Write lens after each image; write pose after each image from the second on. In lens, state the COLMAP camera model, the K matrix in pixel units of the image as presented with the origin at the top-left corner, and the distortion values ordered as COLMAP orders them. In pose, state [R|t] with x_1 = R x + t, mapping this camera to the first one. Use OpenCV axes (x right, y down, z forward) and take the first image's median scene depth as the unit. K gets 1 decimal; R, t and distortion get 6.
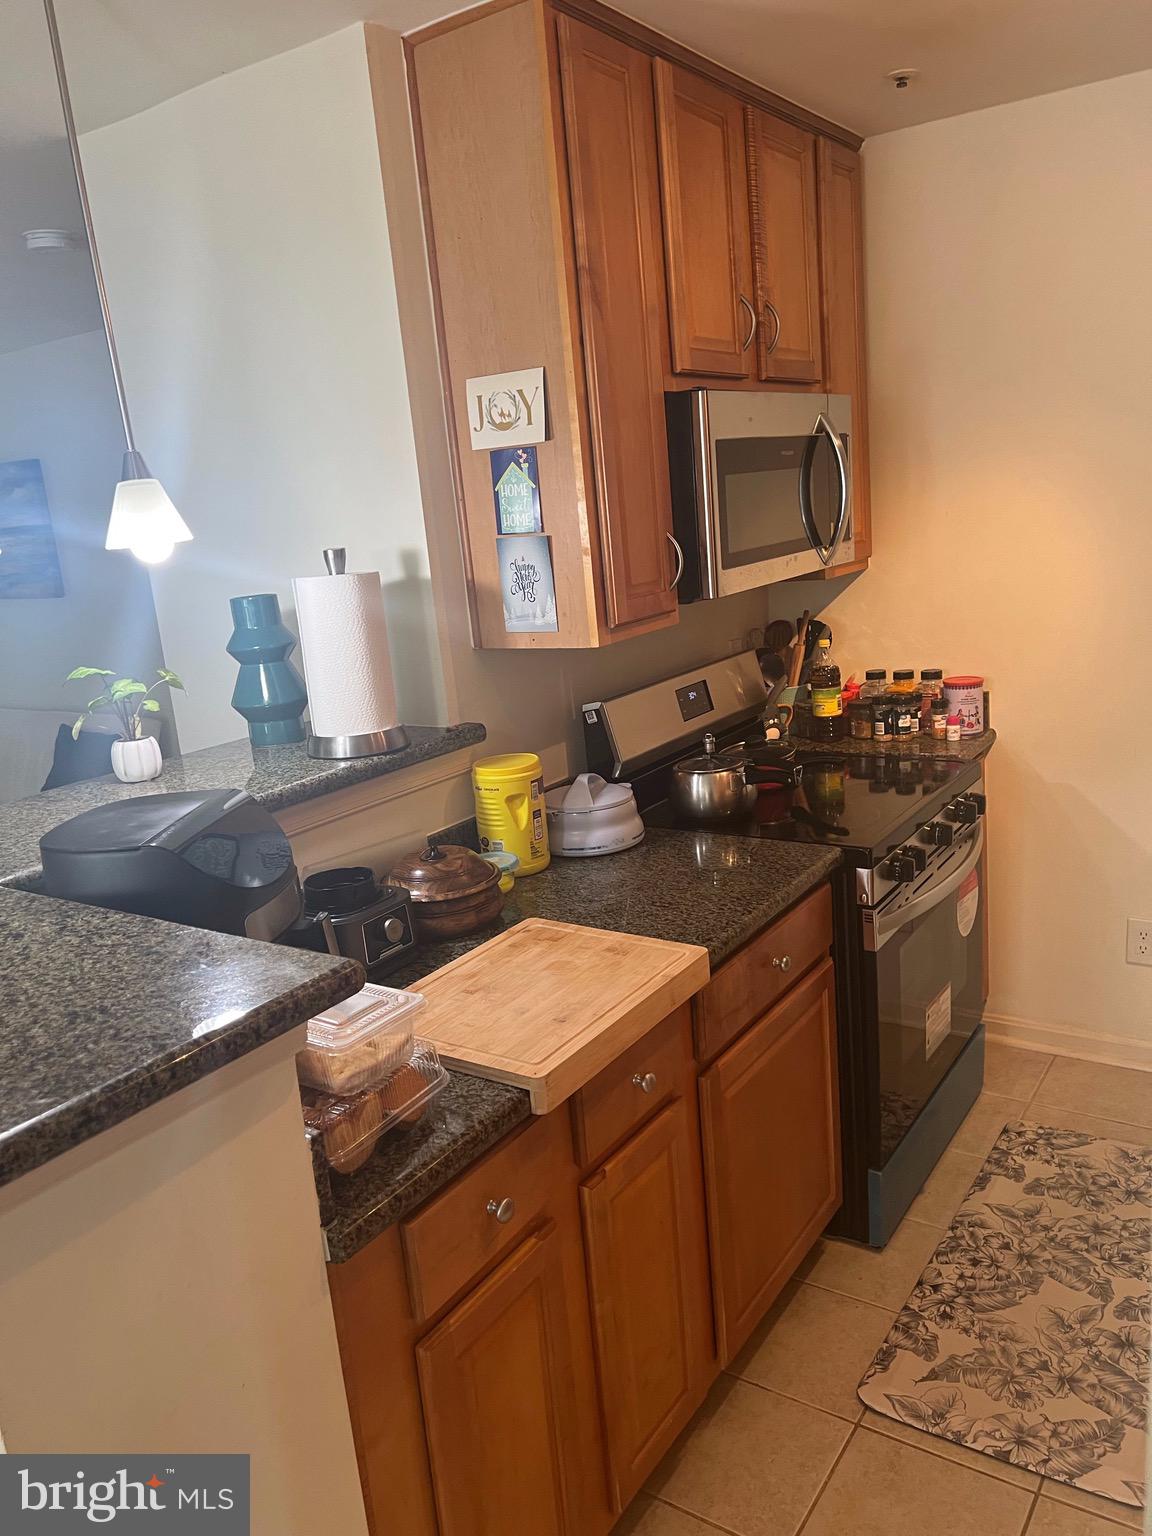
lens RADIAL K [[1146.9, 0, 588.9], [0, 1146.9, 779.8], [0, 0, 1]] dist [0.051282, -0.068712]
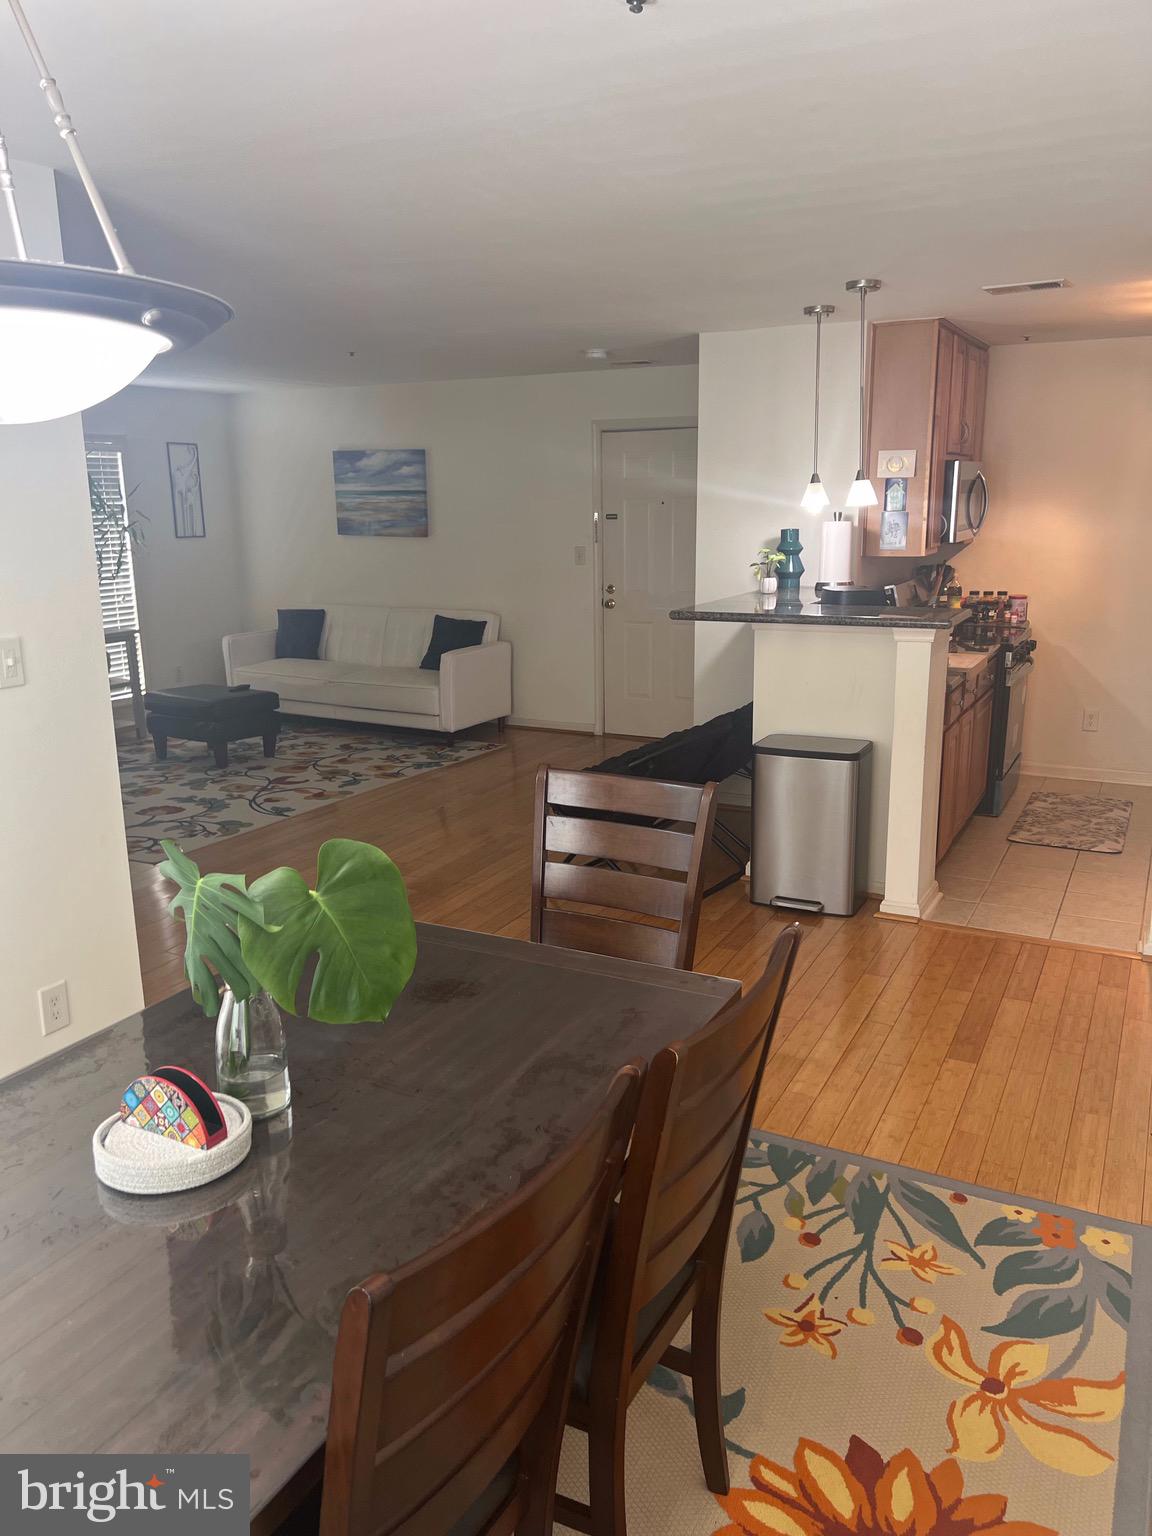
lens RADIAL K [[1146.9, 0, 583.1], [0, 1146.9, 778.1], [0, 0, 1]] dist [0.051282, -0.068712]
pose [[0.990978, 0.044172, 0.126534, -0.748808], [-0.043742, 0.999024, -0.006171, 0.306841], [-0.126683, 0.000580, 0.991943, -1.054837]]
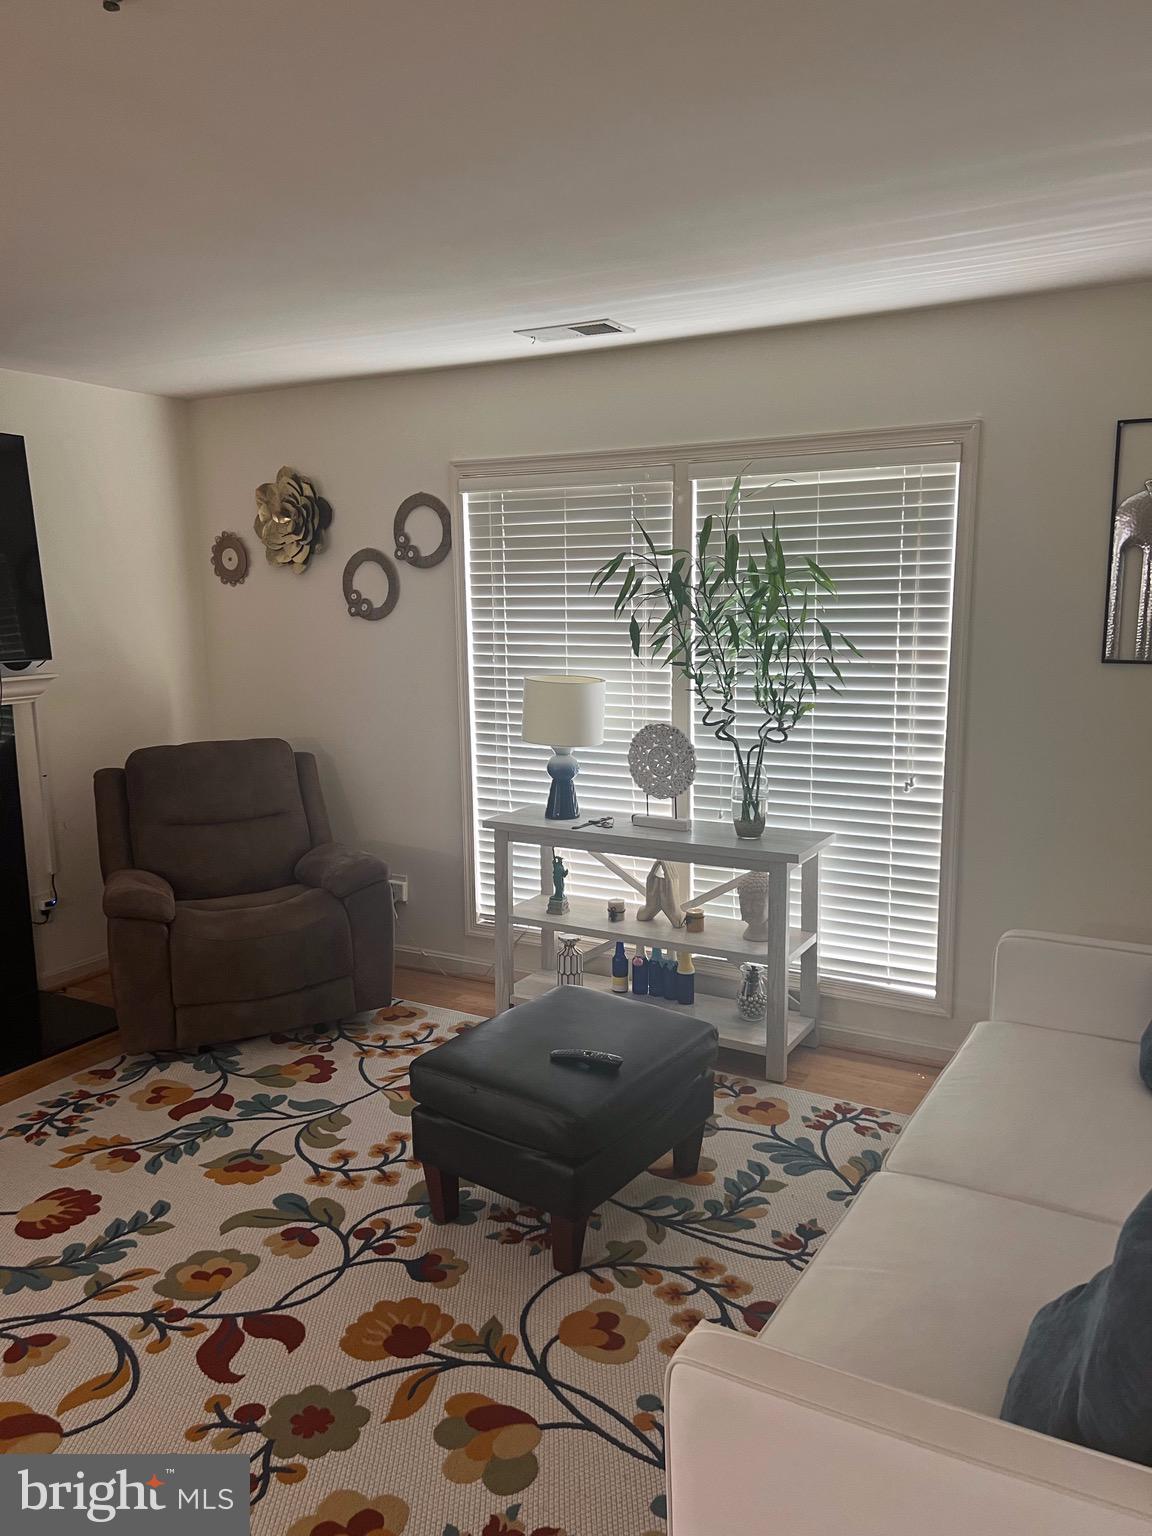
lens RADIAL K [[1146.9, 0, 572.2], [0, 1146.9, 768.5], [0, 0, 1]] dist [0.051282, -0.068712]
pose [[0.072926, 0.235519, -0.969130, -0.322999], [-0.224815, 0.950590, 0.214096, -0.290457], [0.971669, 0.202262, 0.122271, 1.299605]]
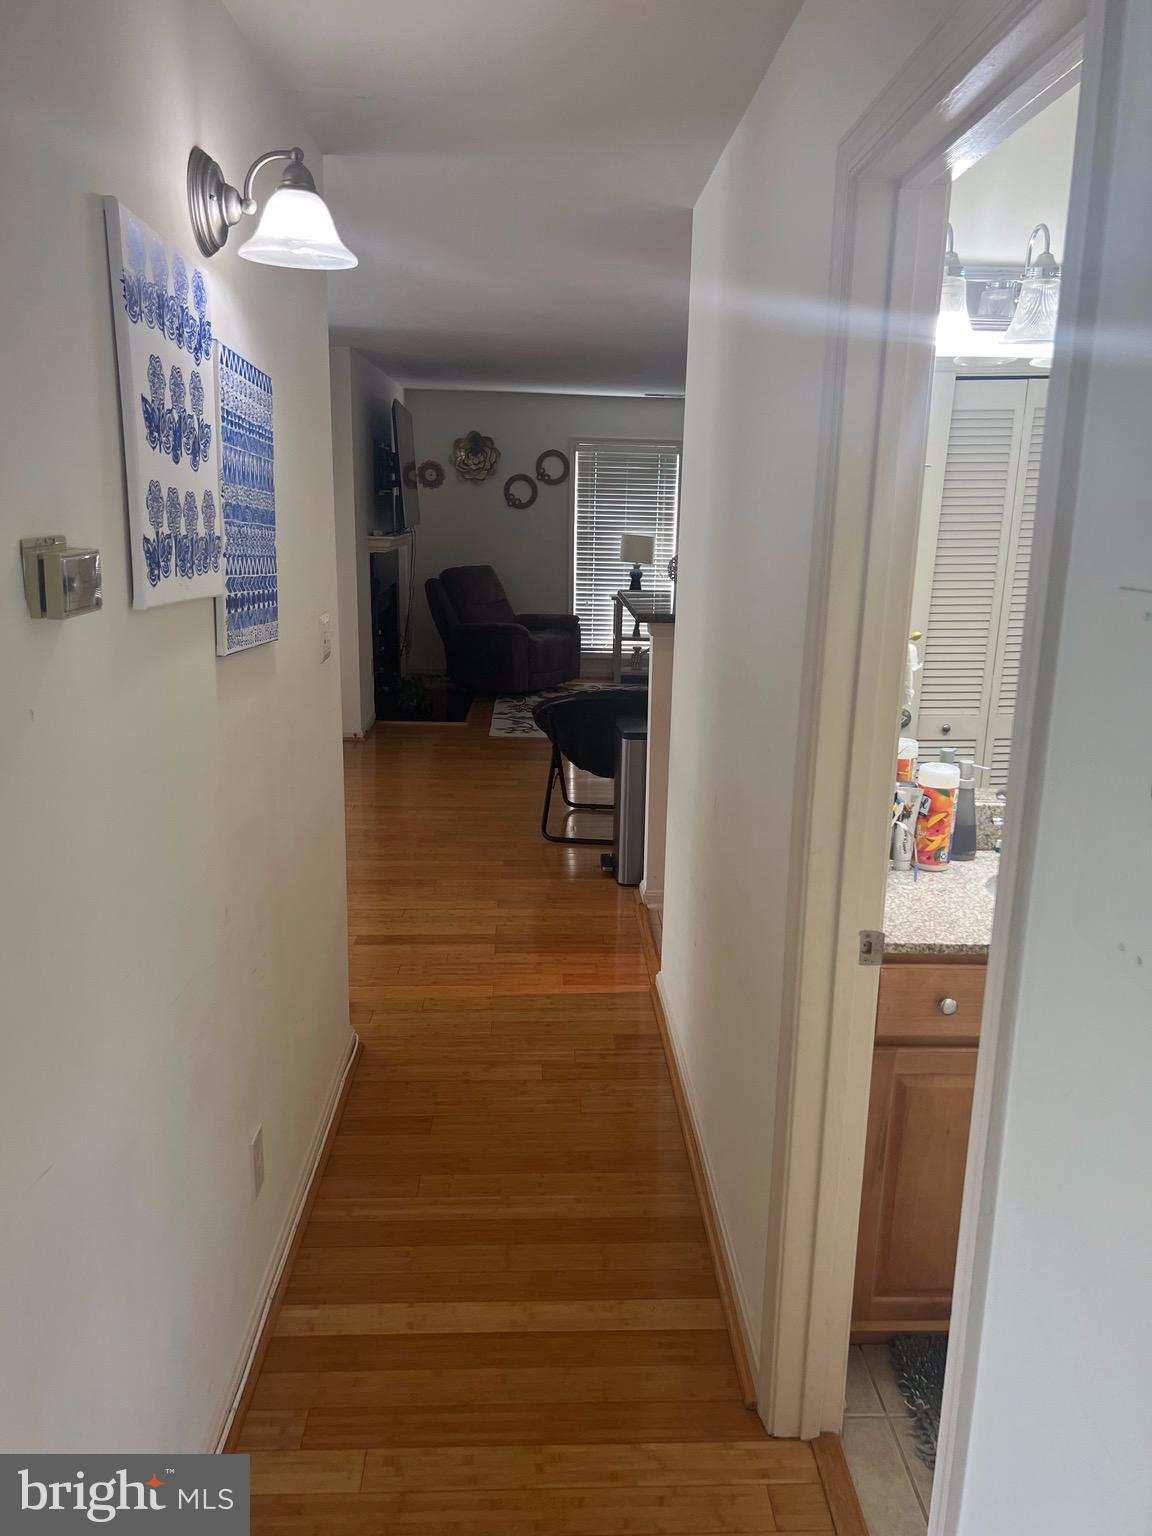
lens RADIAL K [[1146.9, 0, 585.1], [0, 1146.9, 810.2], [0, 0, 1]] dist [0.051282, -0.068712]
pose [[0.579027, 0.302184, -0.757240, 0.973146], [-0.256839, 0.949095, 0.182353, 0.088439], [0.773797, 0.088901, 0.627165, -0.684144]]
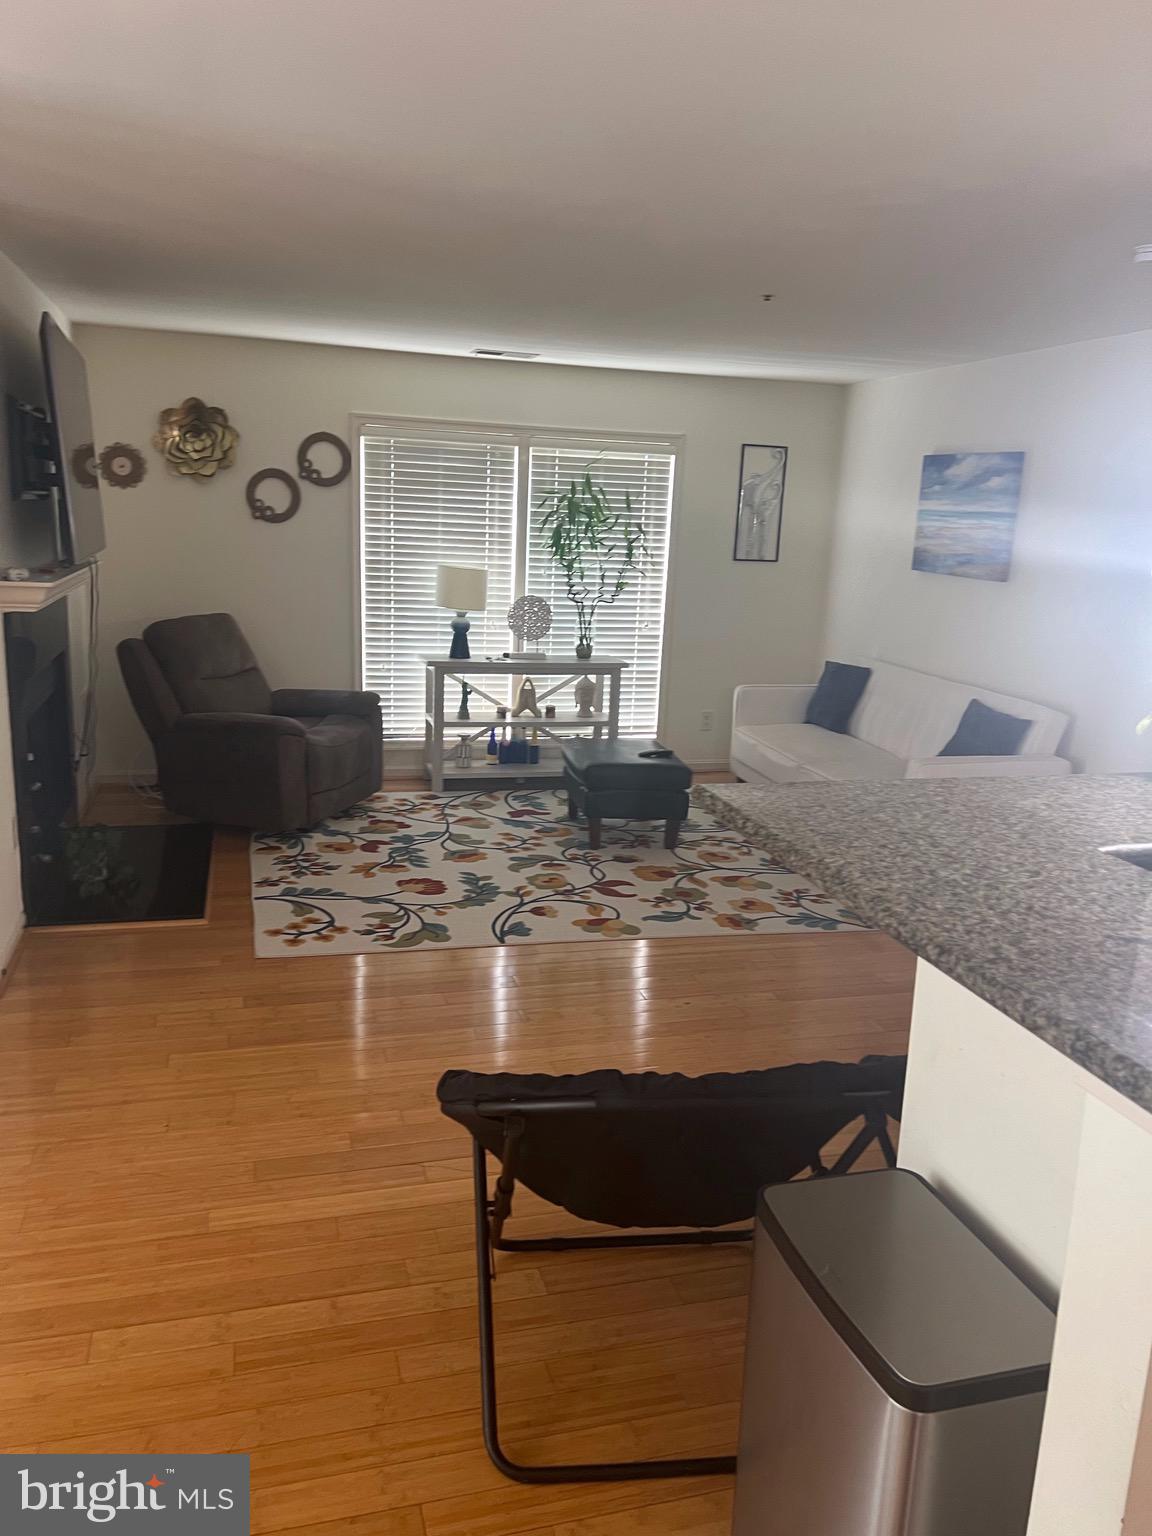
lens RADIAL K [[1146.9, 0, 565.2], [0, 1146.9, 771.3], [0, 0, 1]] dist [0.051282, -0.068712]
pose [[0.748094, 0.256671, -0.611944, -0.114242], [-0.253748, 0.962731, 0.093600, 0.020788], [0.613162, 0.085258, 0.785343, -0.109347]]
